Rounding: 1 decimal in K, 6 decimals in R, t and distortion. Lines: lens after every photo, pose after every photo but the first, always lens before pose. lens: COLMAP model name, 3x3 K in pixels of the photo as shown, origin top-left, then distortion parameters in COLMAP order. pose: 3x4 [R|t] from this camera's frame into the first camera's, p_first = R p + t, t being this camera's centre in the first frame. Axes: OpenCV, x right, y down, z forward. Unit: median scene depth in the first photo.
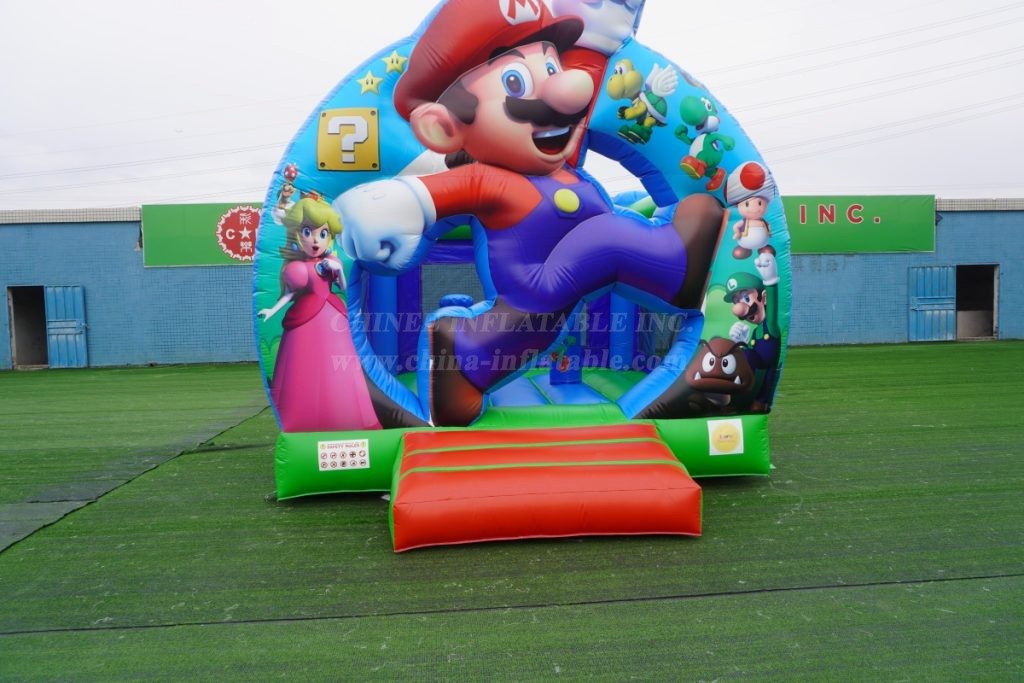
lens RADIAL K [[694.6, 0, 512.0], [0, 694.6, 341.5], [0, 0, 1]] dist [-0.036621, 0.003759]
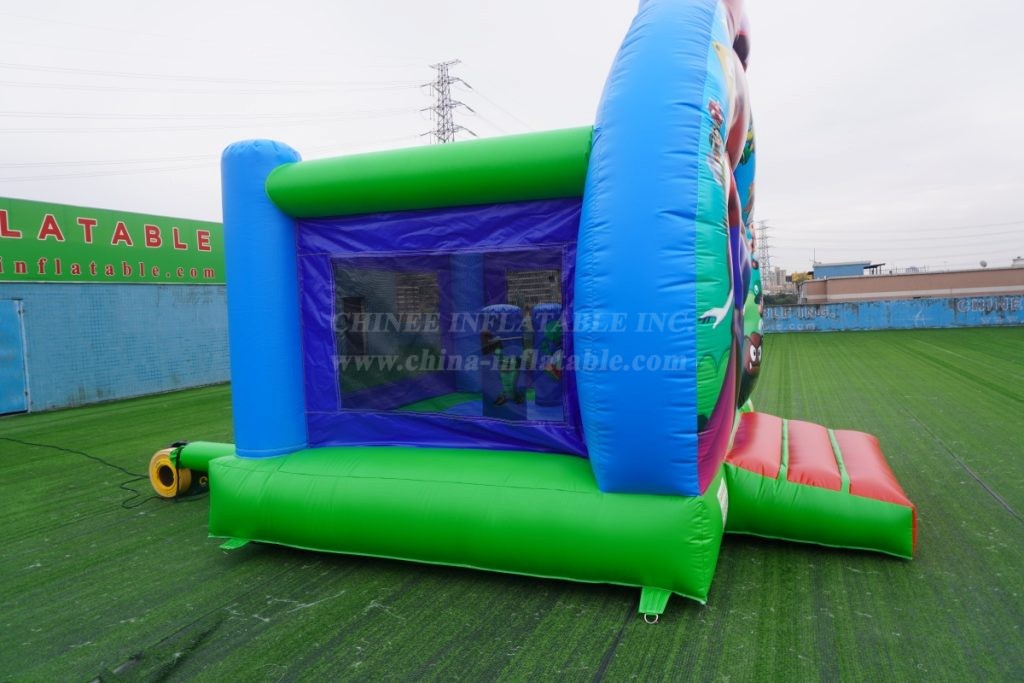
lens RADIAL K [[703.9, 0, 512.0], [0, 703.9, 341.5], [0, 0, 1]] dist [-0.001103, 0.000343]
pose [[0.439374, -0.059590, 0.896325, -1.049386], [0.123982, 0.992271, 0.005193, -0.043382], [-0.889707, 0.108847, 0.443367, 0.882136]]
